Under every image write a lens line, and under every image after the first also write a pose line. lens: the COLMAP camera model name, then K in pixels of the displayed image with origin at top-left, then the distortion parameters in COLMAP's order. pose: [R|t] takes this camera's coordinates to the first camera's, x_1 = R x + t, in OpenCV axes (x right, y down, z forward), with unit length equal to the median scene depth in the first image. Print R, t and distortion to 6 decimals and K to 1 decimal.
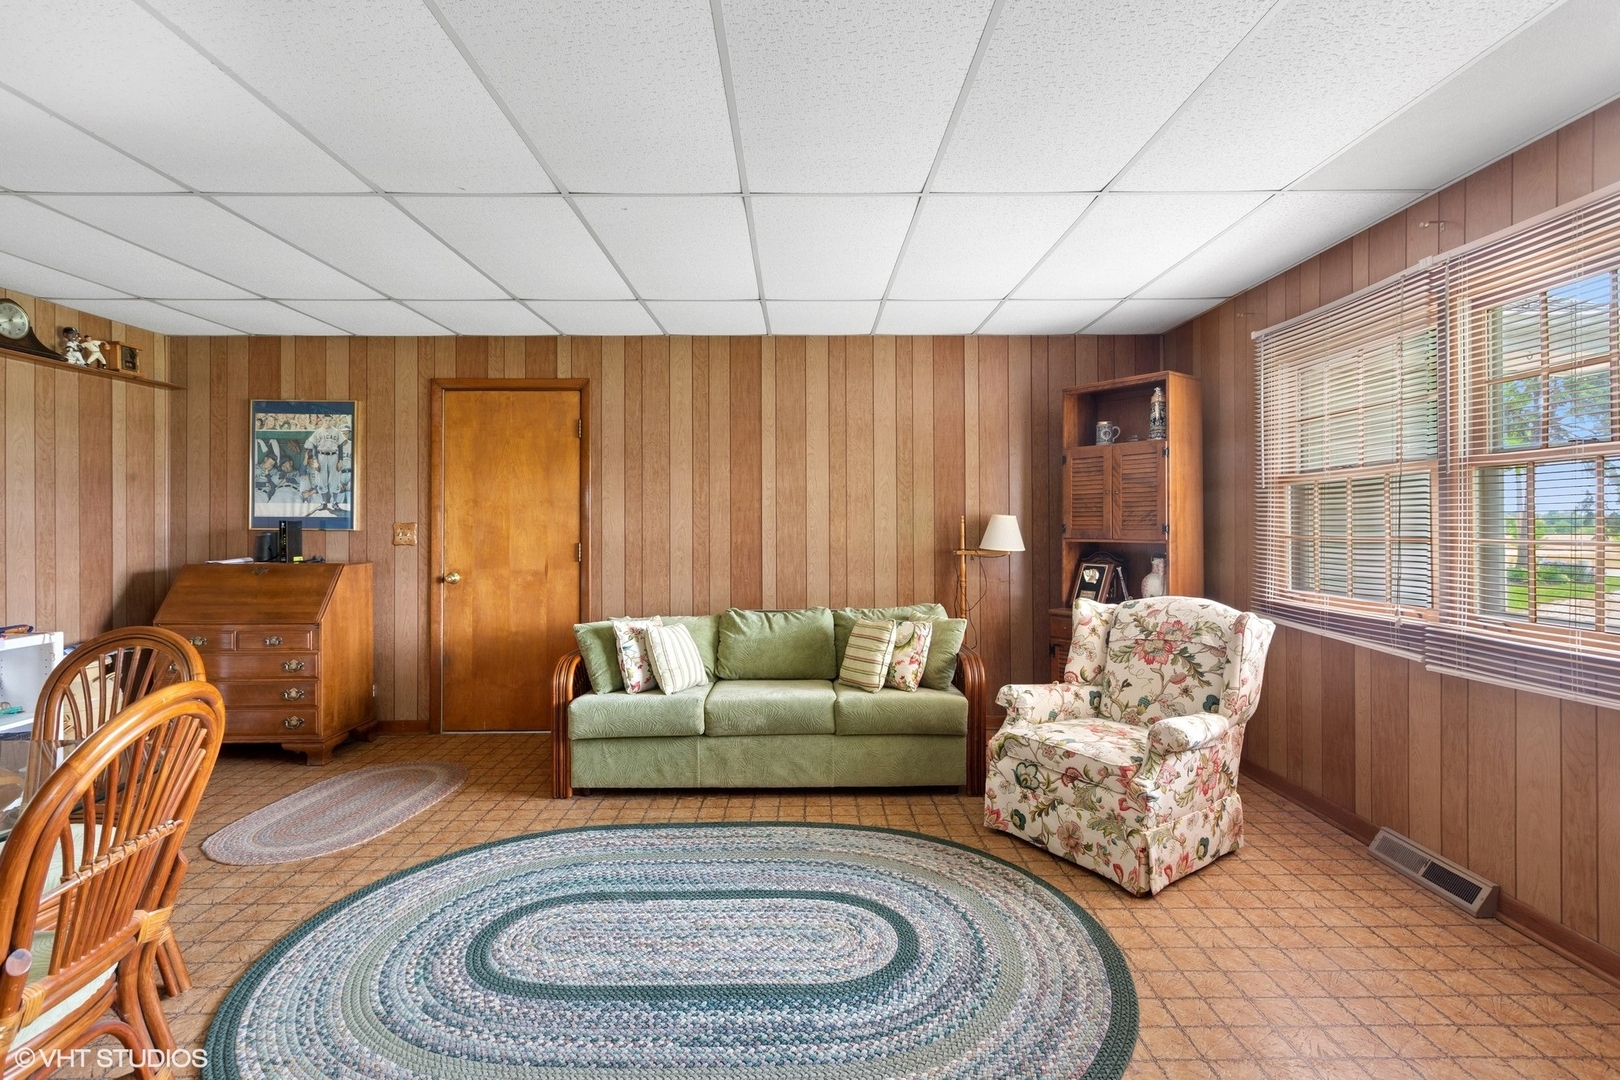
lens RADIAL K [[766.6, 0, 806.6], [0, 766.6, 521.6], [0, 0, 1]] dist [0.000168, -0.000314]
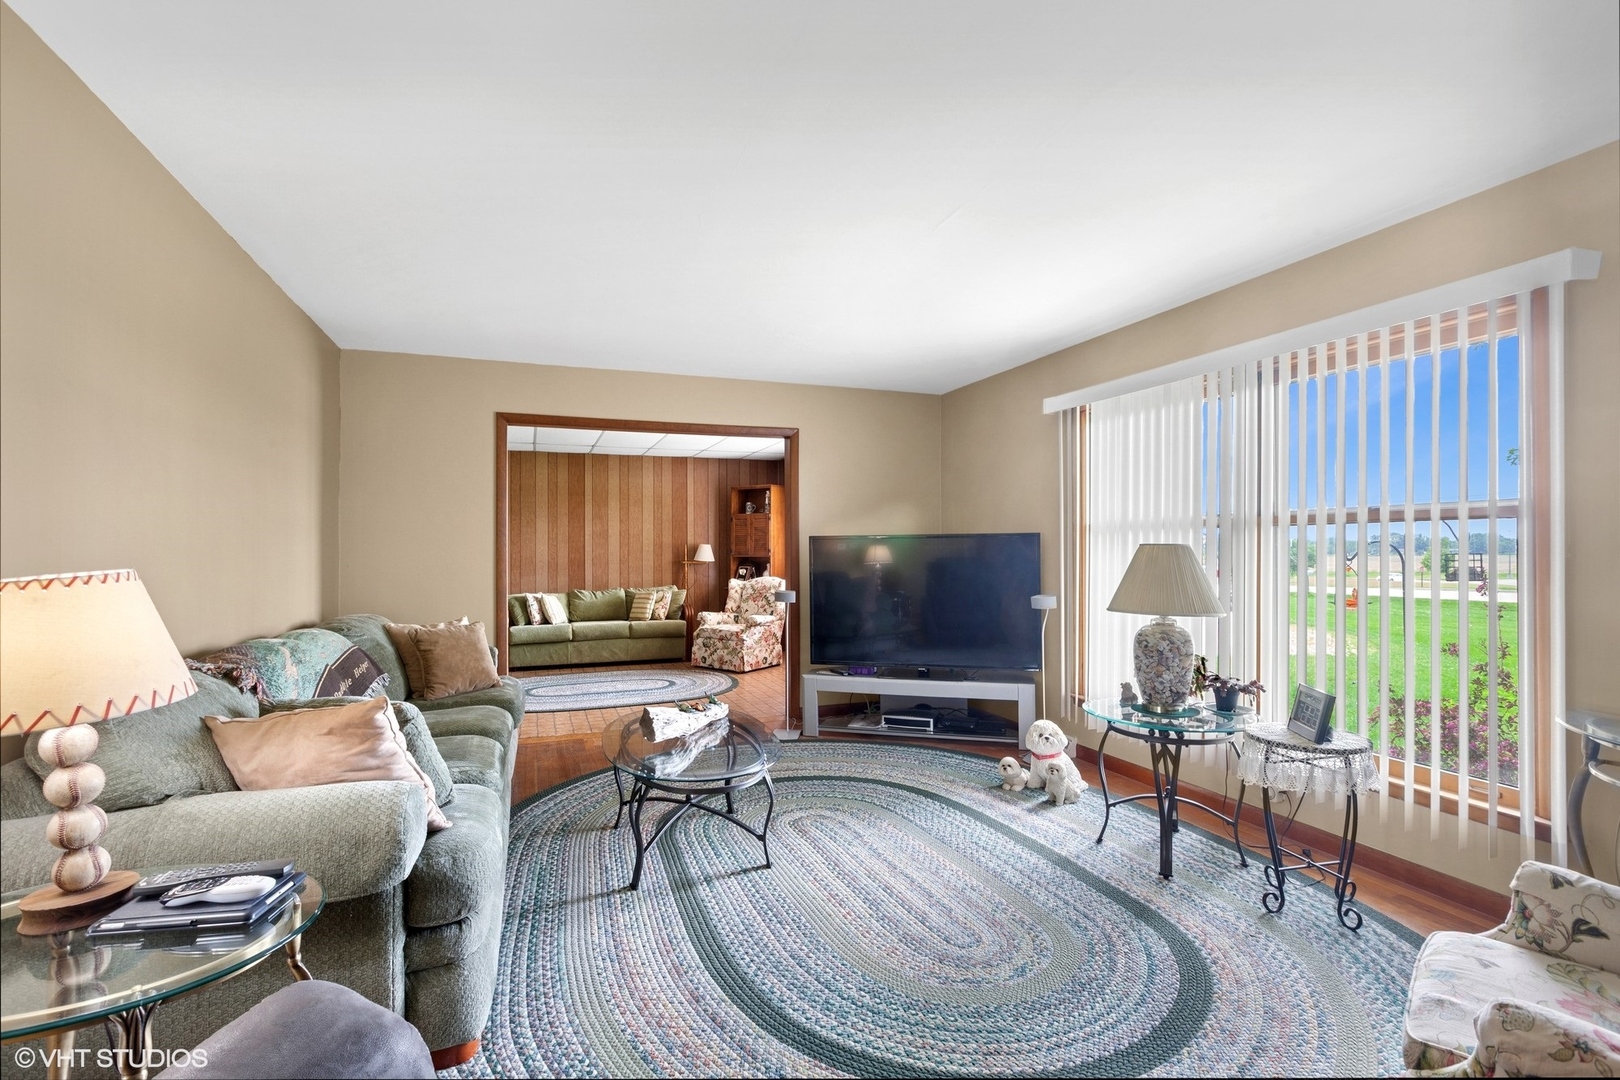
lens RADIAL K [[735.6, 0, 810.0], [0, 735.6, 540.0], [0, 0, 1]] dist [0.001255, 0.000347]
pose [[0.938828, 0.003521, 0.344368, -0.212282], [-0.001202, 0.999975, -0.006947, -0.008371], [-0.344384, 0.006108, 0.938809, -1.251479]]
